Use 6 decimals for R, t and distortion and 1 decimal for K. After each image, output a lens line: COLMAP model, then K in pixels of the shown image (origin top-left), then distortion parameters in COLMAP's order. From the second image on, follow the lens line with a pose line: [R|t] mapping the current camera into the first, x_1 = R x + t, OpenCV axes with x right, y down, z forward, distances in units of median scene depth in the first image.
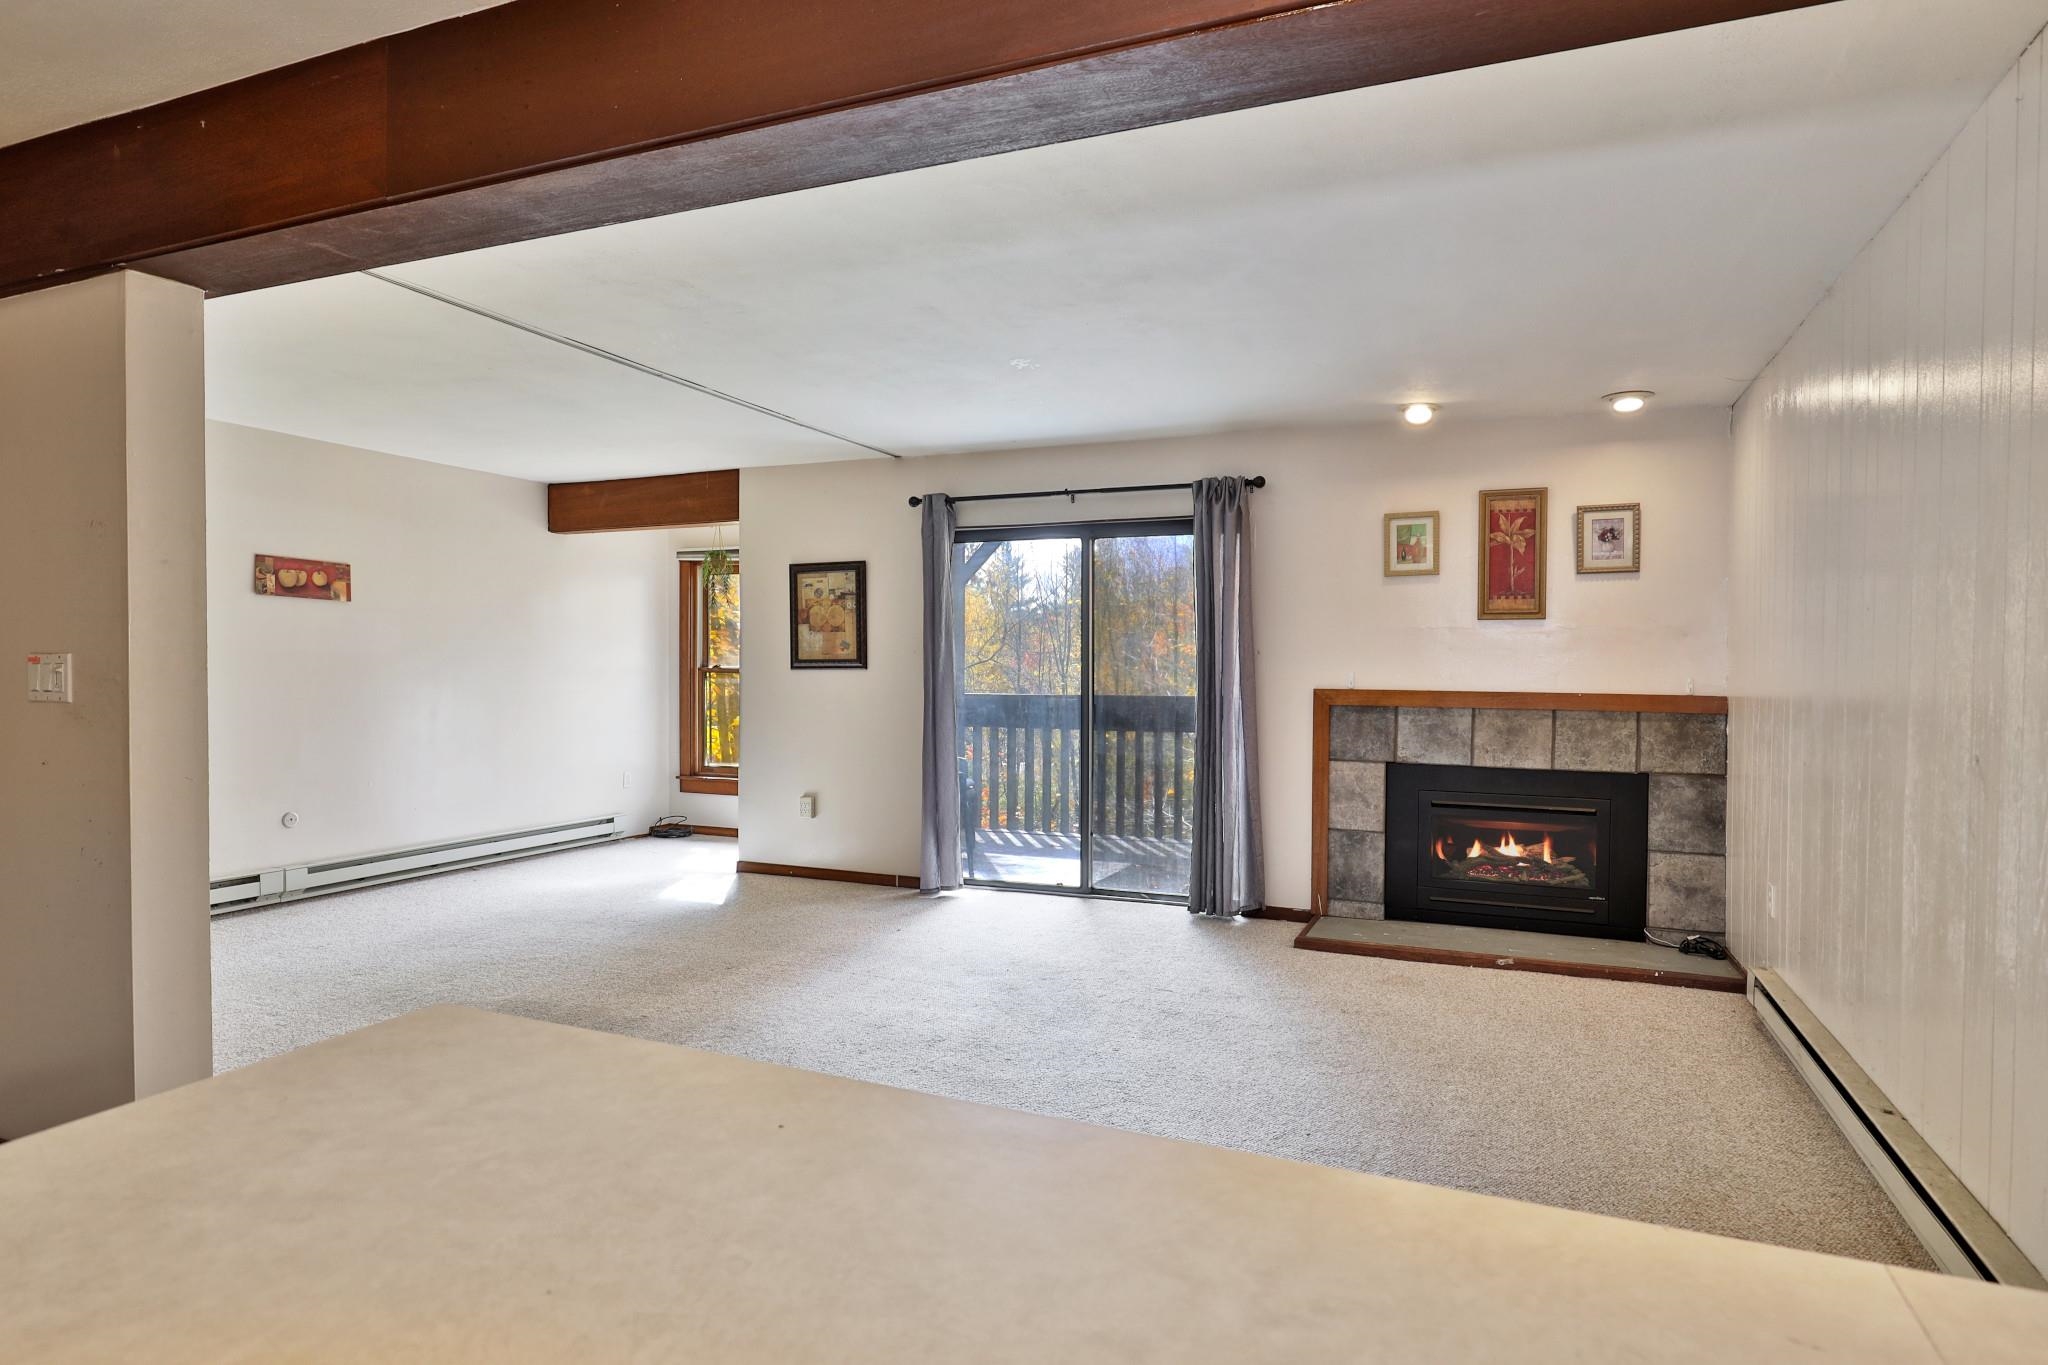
lens RADIAL K [[1153.9, 0, 1024.6], [0, 1153.9, 666.8], [0, 0, 1]] dist [0.000243, -0.000942]
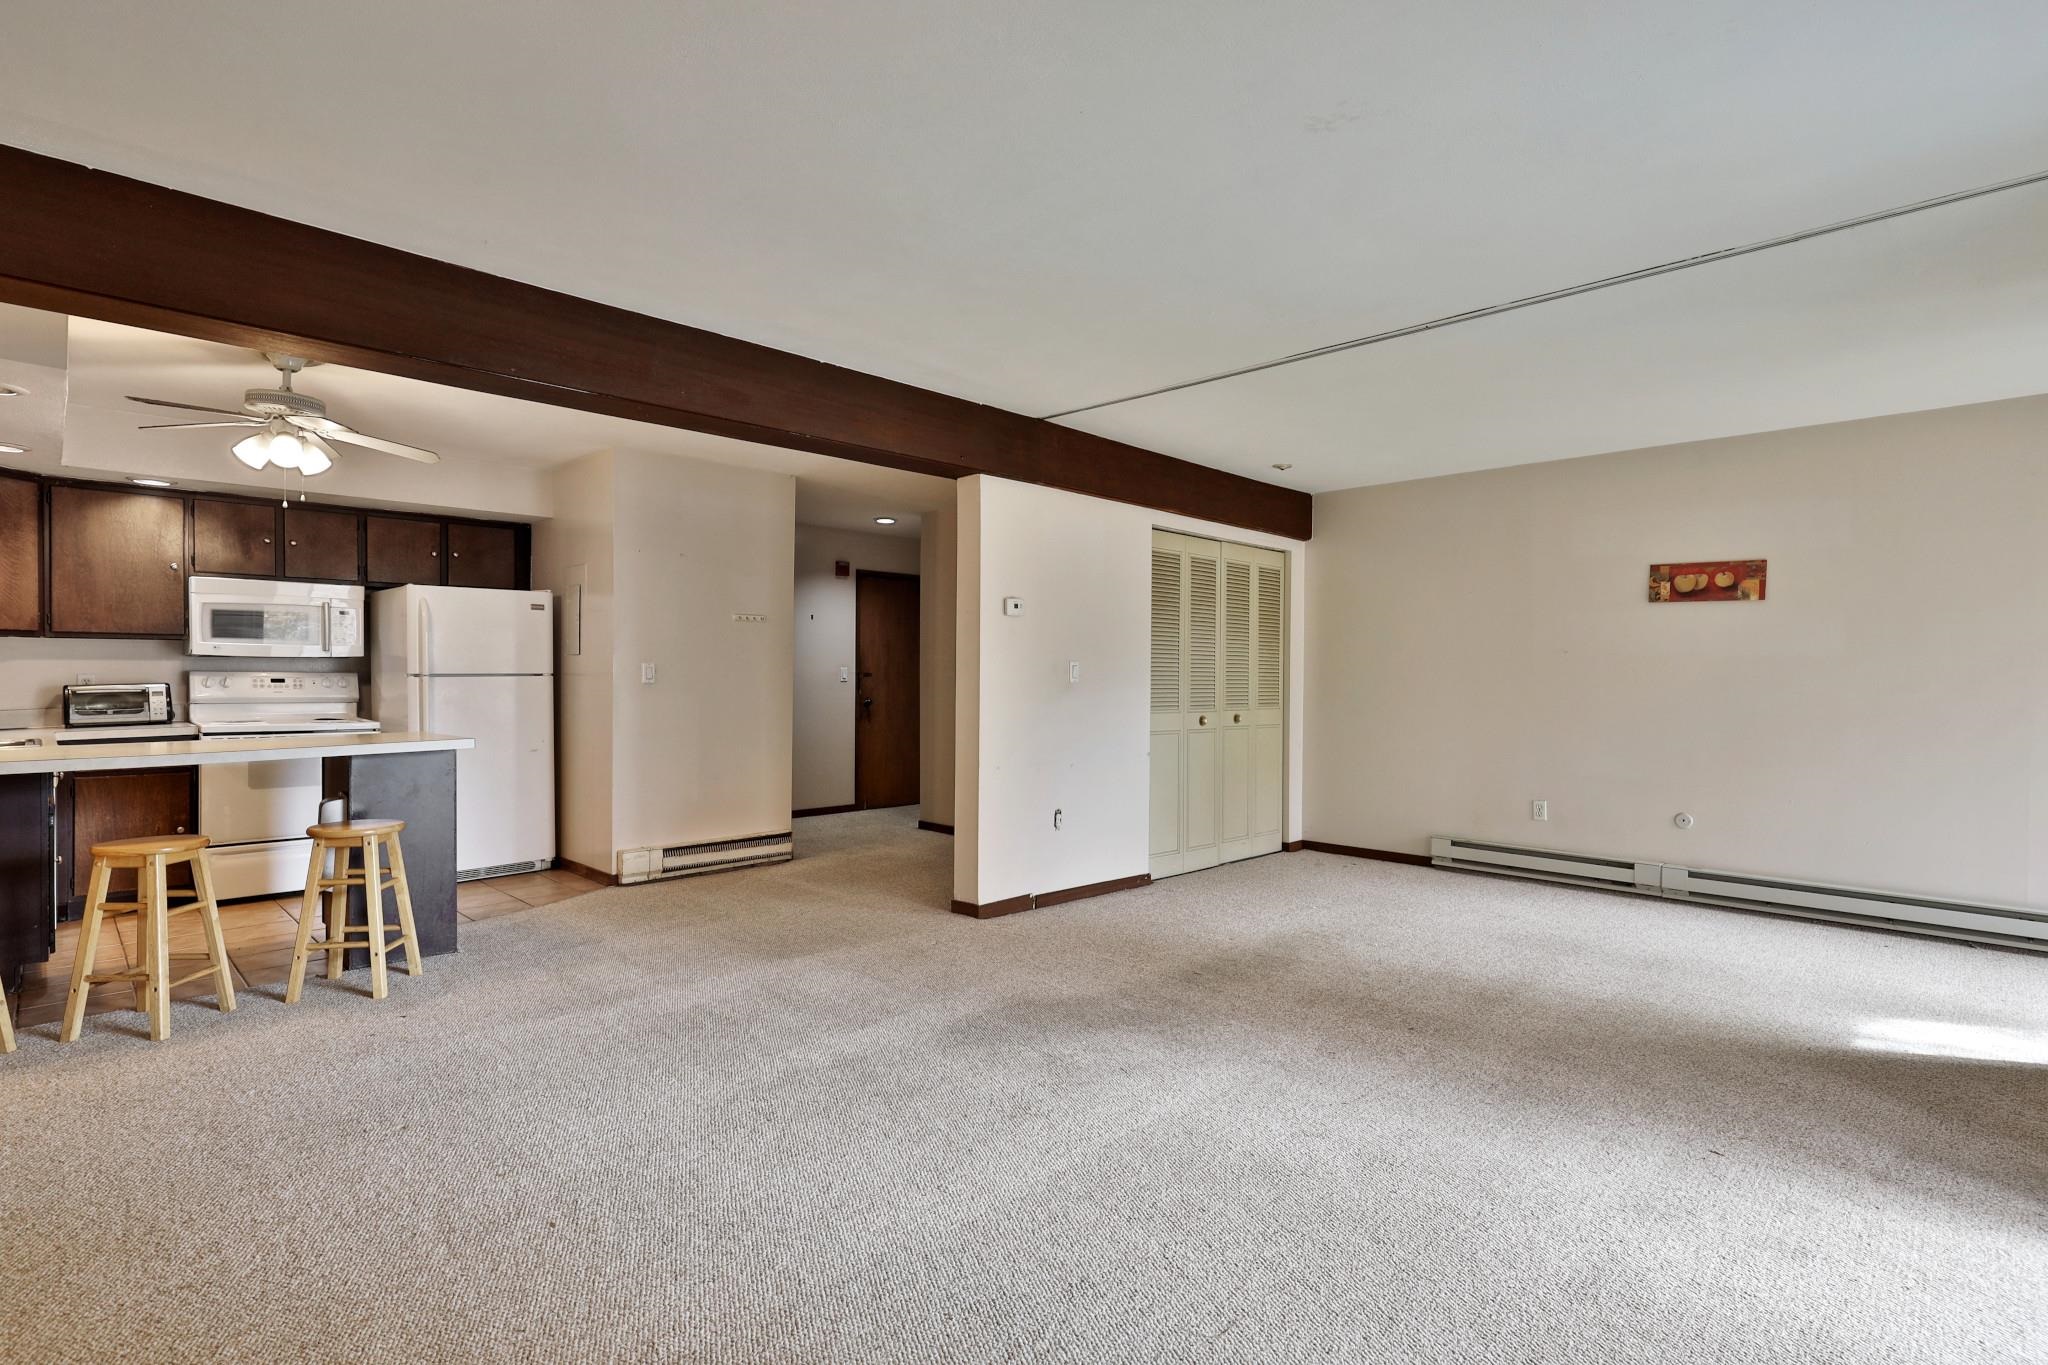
lens RADIAL K [[995.2, 0, 1038.9], [0, 995.2, 685.2], [0, 0, 1]] dist [0.001720, 0.000084]
pose [[-0.367543, 0.003013, -0.930002, 0.386220], [-0.009001, 0.999936, 0.006797, 0.012069], [0.929963, 0.010869, -0.367492, 0.787480]]
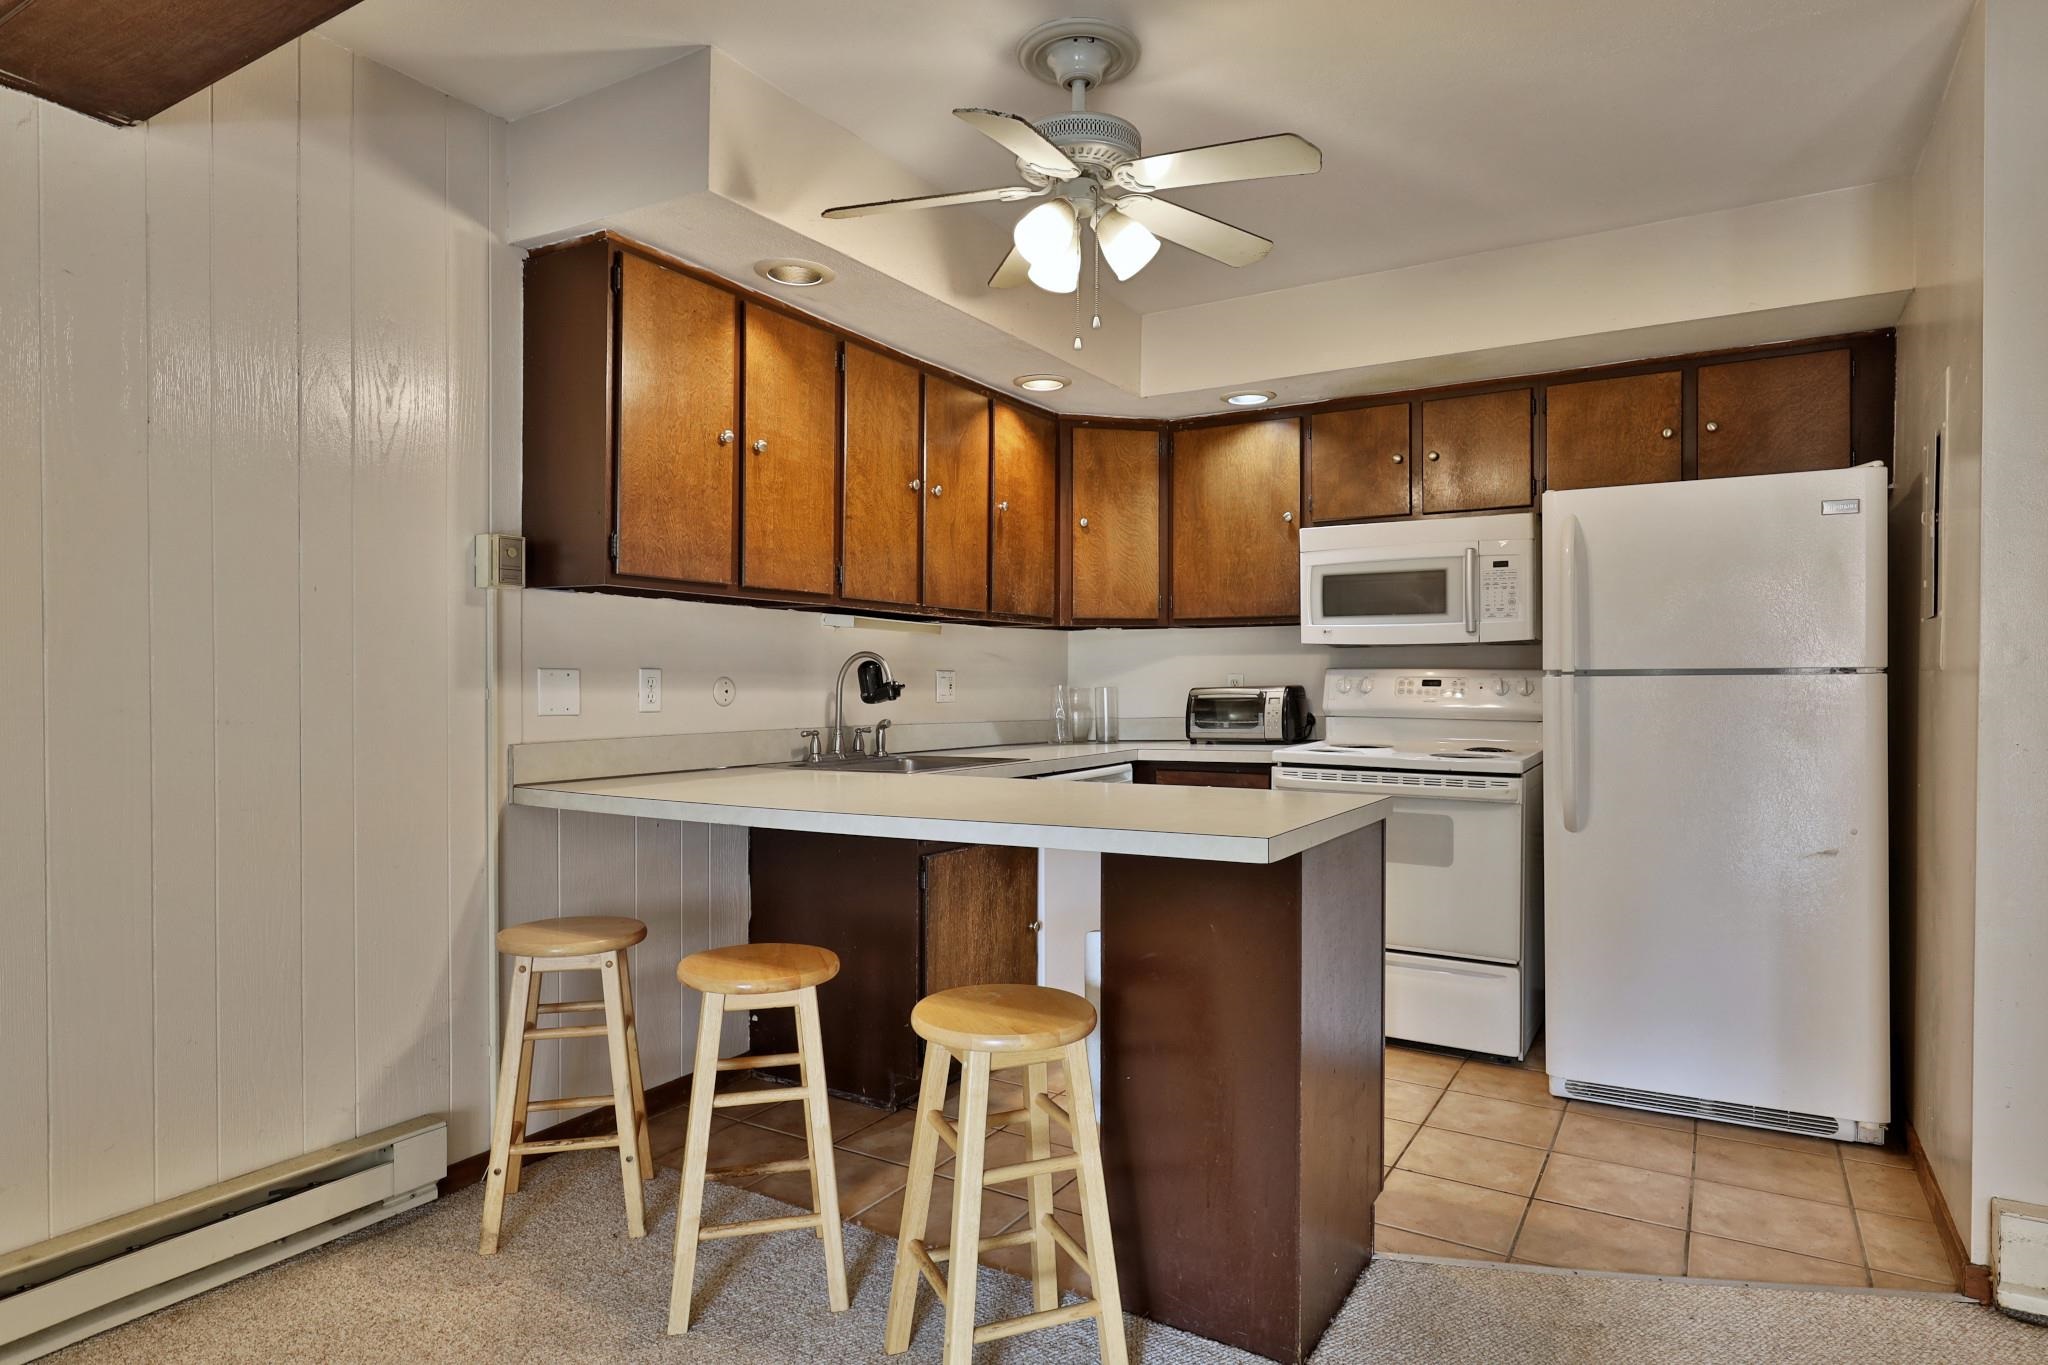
lens RADIAL K [[1153.9, 0, 1027.8], [0, 1153.9, 679.4], [0, 0, 1]] dist [0.000243, -0.000942]
pose [[-0.990598, -0.005546, 0.136691, -0.074703], [-0.004757, 0.999970, 0.006102, 0.015246], [-0.136721, 0.005395, -0.990595, 0.482407]]
